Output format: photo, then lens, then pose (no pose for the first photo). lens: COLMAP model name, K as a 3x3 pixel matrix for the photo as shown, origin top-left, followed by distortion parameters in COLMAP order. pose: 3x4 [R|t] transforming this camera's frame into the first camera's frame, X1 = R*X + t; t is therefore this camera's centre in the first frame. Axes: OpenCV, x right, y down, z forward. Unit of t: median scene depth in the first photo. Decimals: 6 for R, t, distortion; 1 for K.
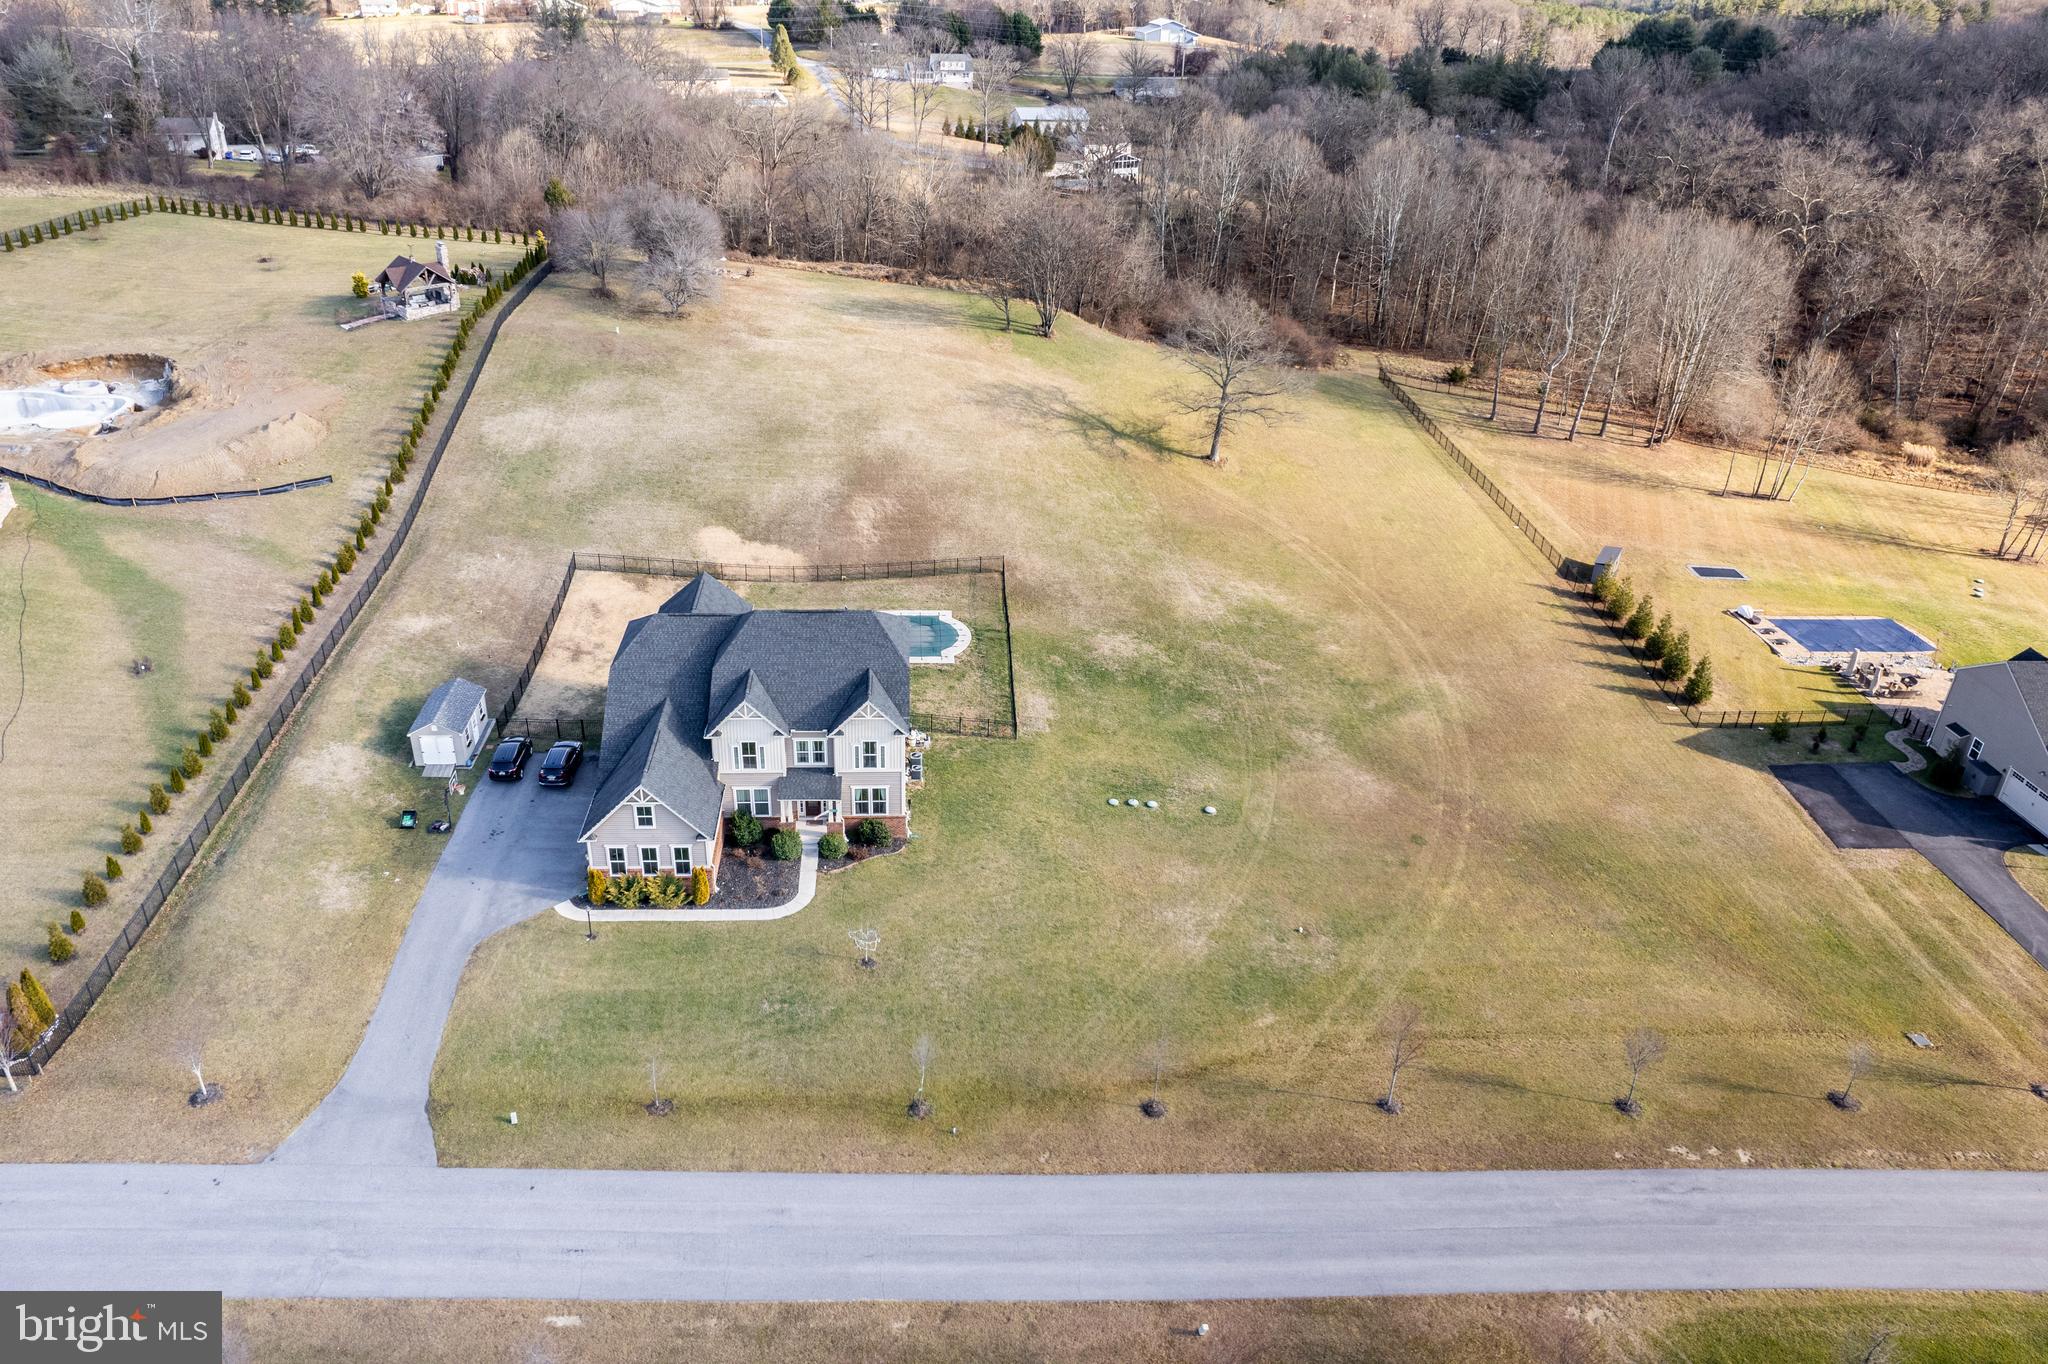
lens RADIAL K [[1403.2, 0, 998.4], [0, 1403.2, 648.5], [0, 0, 1]] dist [-0.070318, 0.064413]
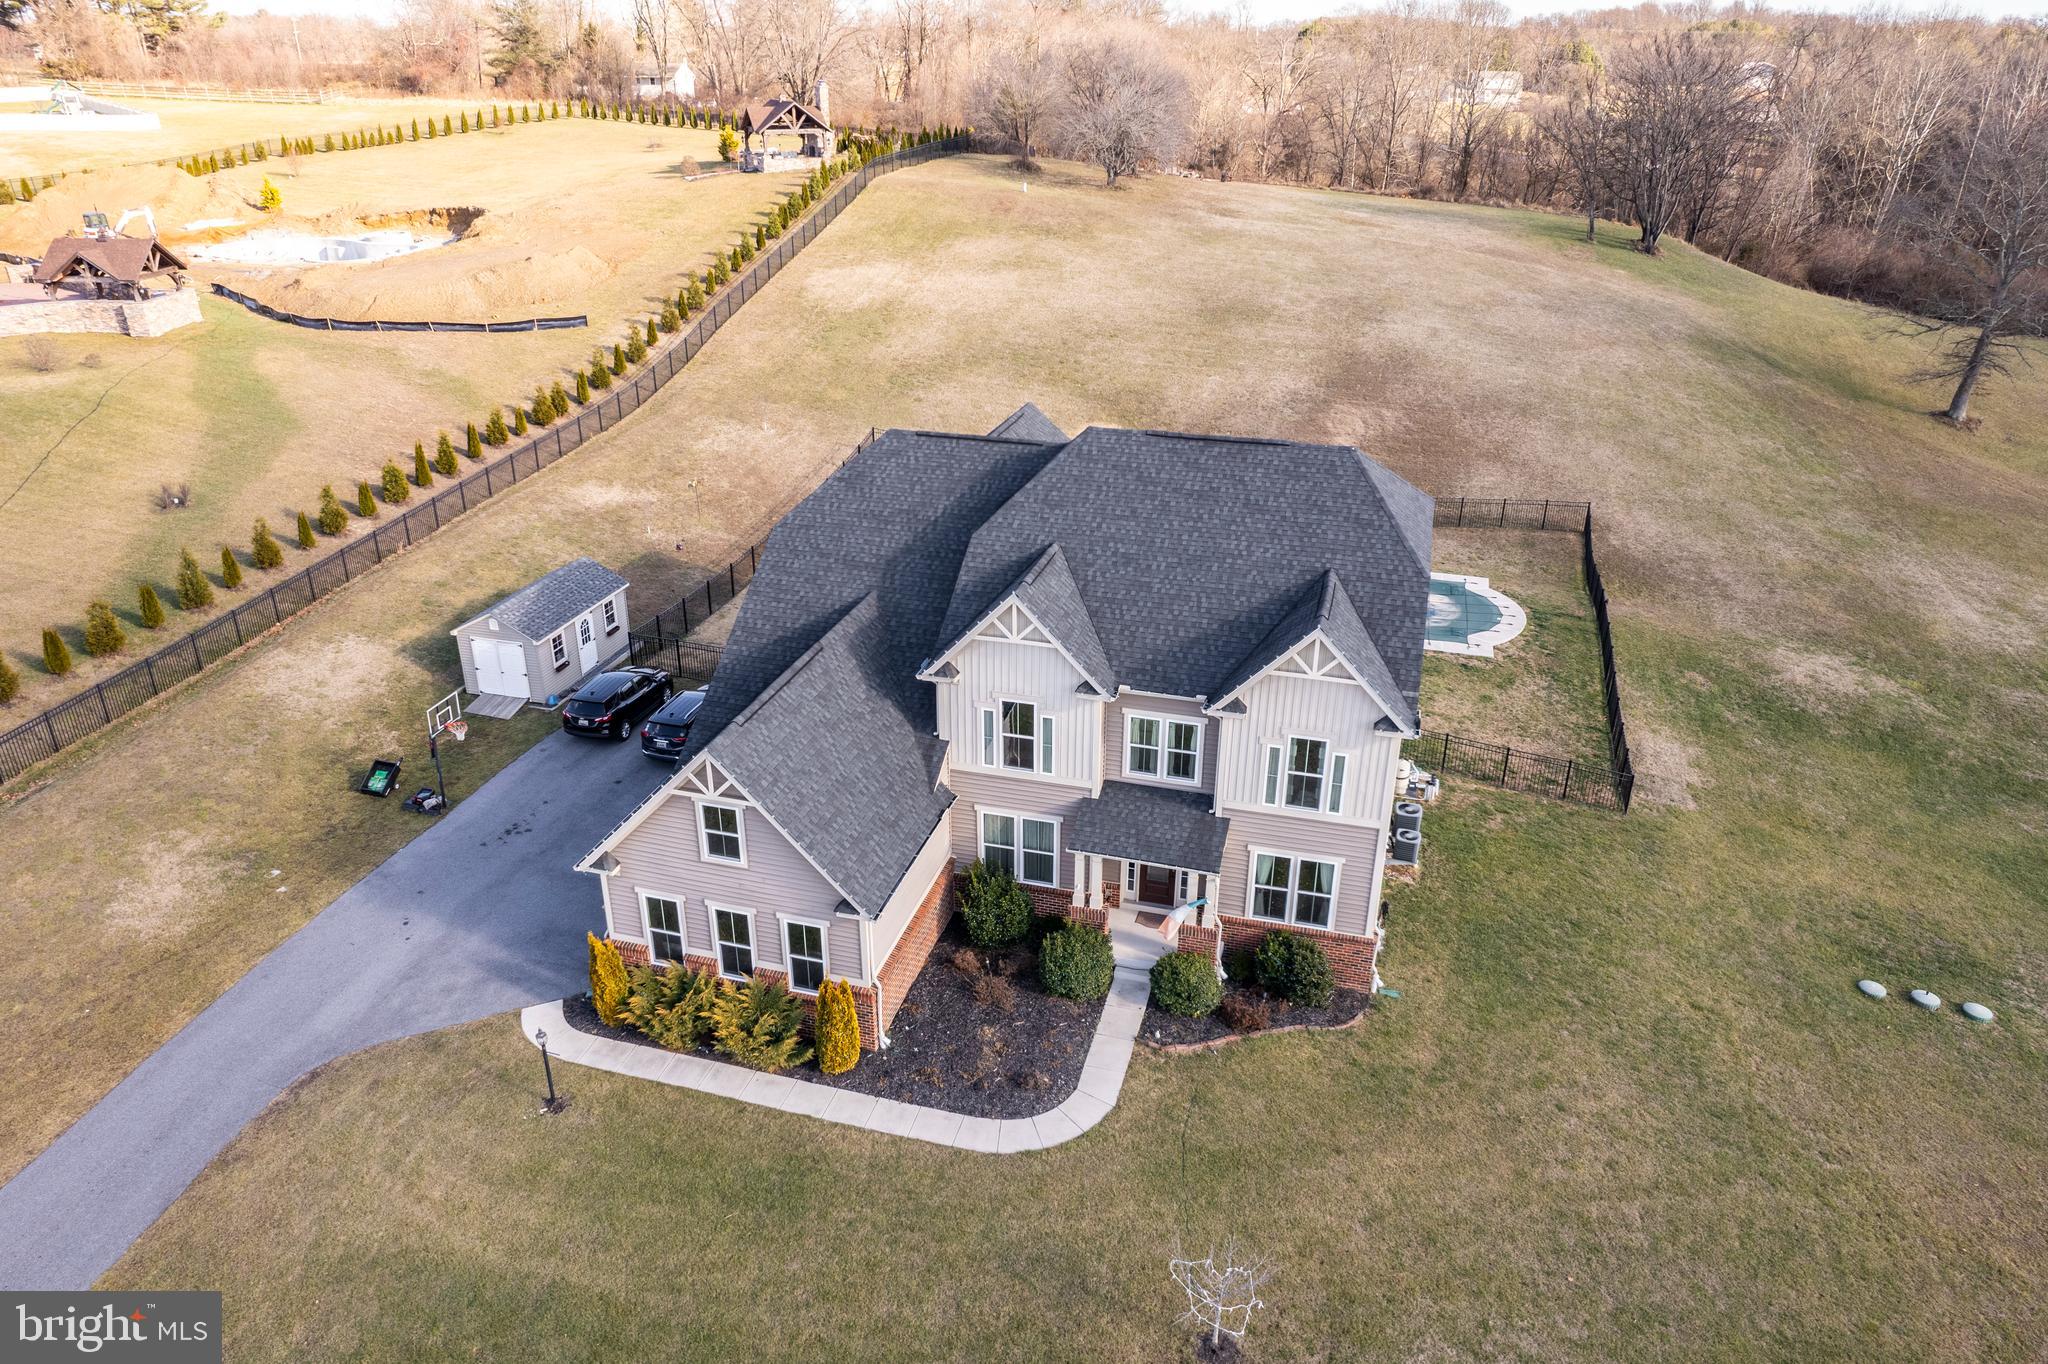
lens RADIAL K [[1375.1, 0, 1024.0], [0, 1375.1, 682.0], [0, 0, 1]] dist [-0.072161, 0.070788]
pose [[0.944787, 0.117947, -0.305723, -0.045190], [-0.131699, 0.990982, -0.024678, 0.061875], [0.300055, 0.063579, 0.951801, 0.531299]]
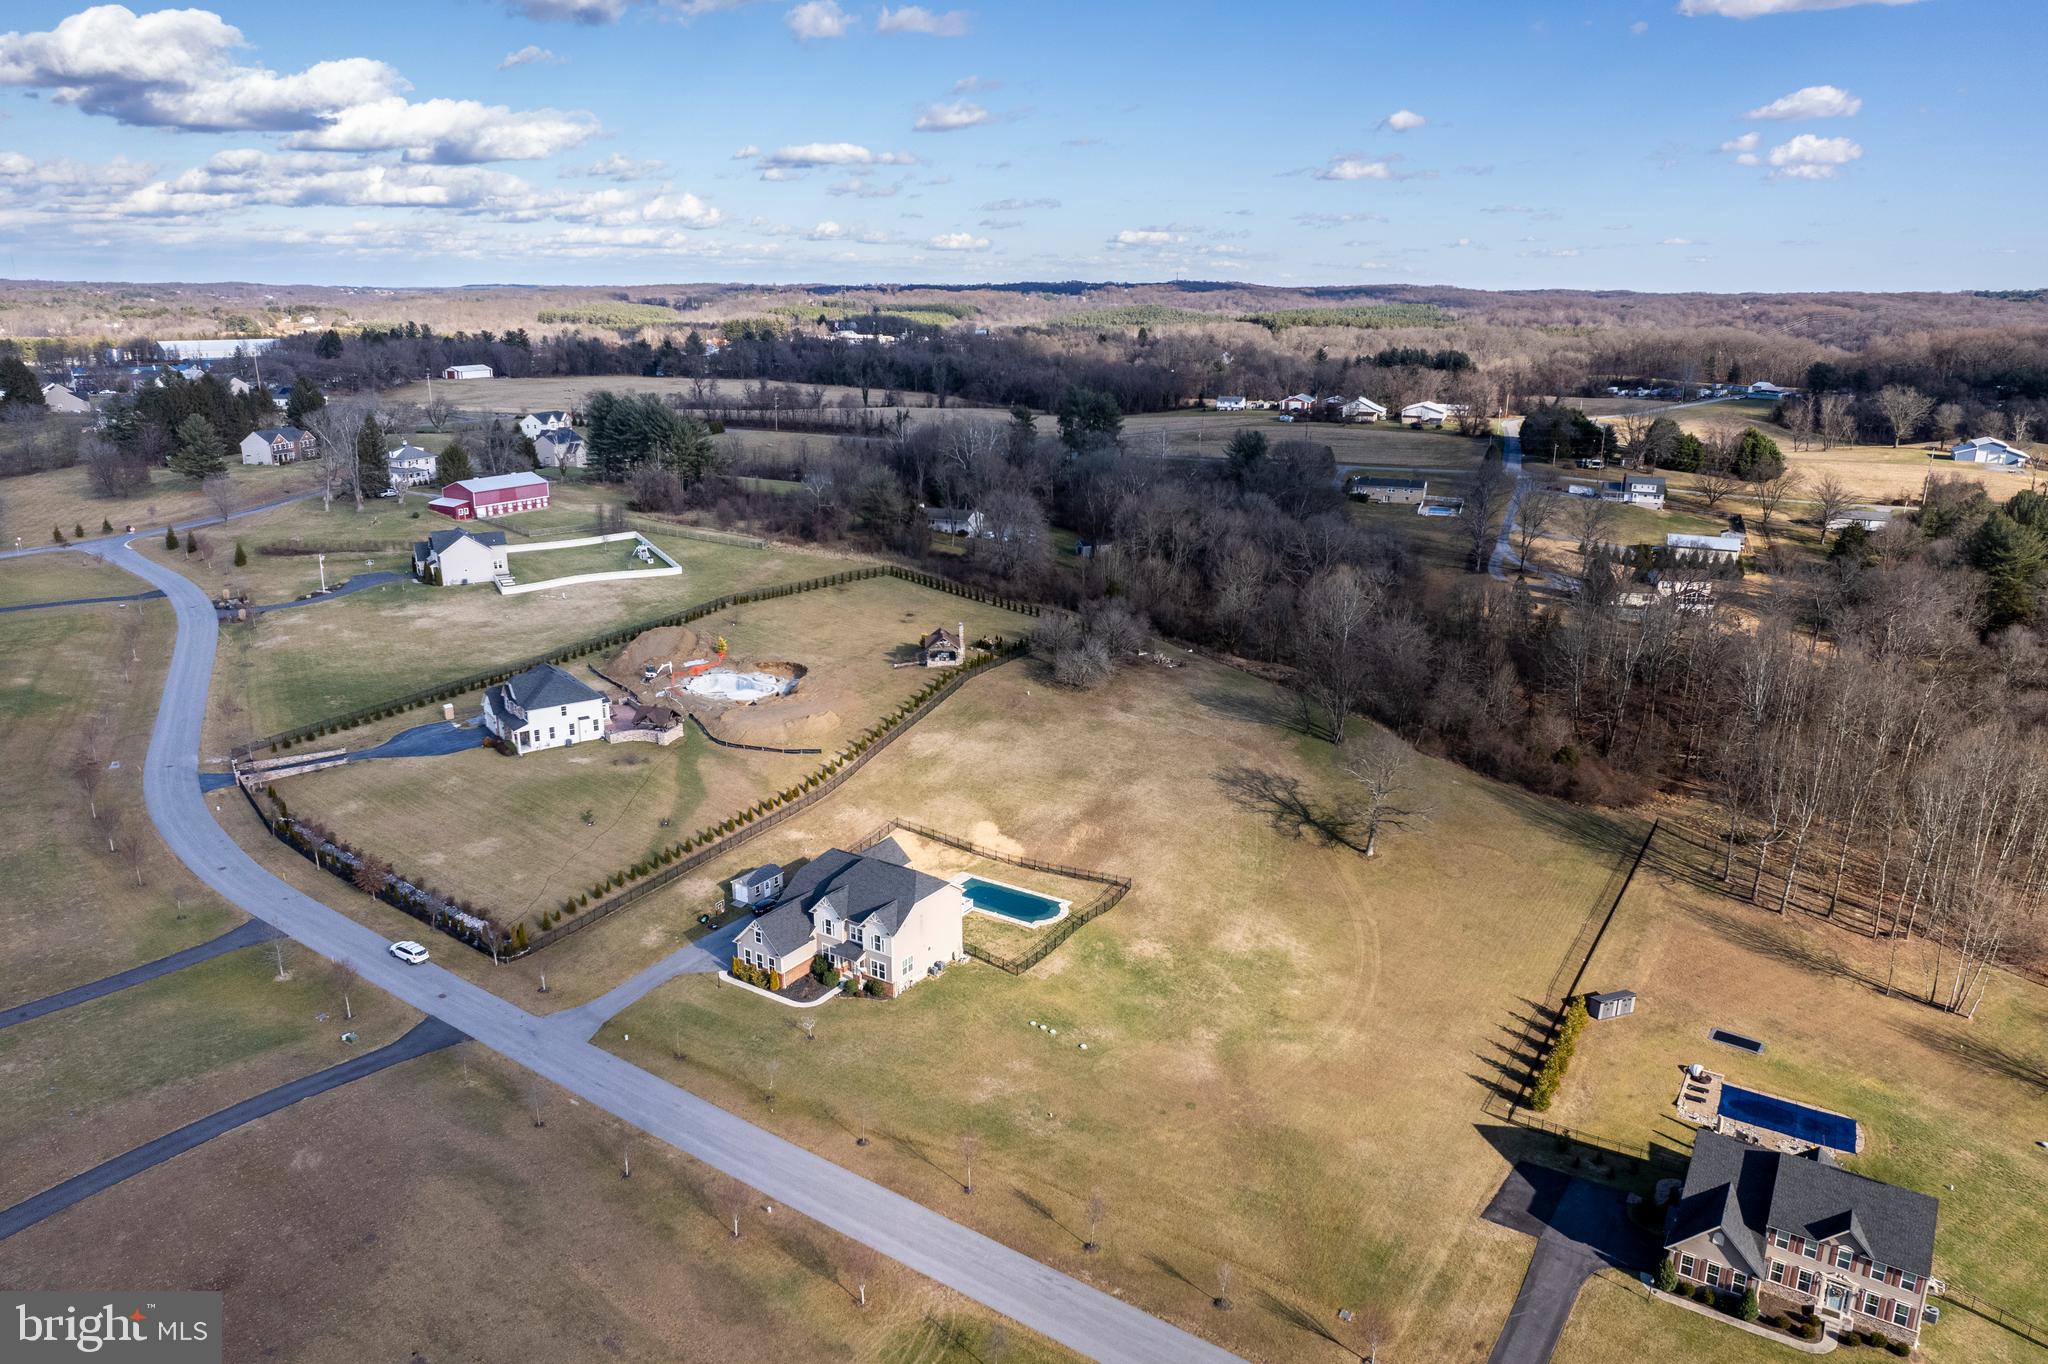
lens RADIAL K [[1401.1, 0, 1022.0], [0, 1401.1, 678.8], [0, 0, 1]] dist [-0.070659, 0.074246]
pose [[0.804008, 0.140676, -0.577738, 0.956023], [-0.257422, 0.958190, -0.124928, -0.068682], [0.536008, 0.249165, 0.806605, -0.421633]]
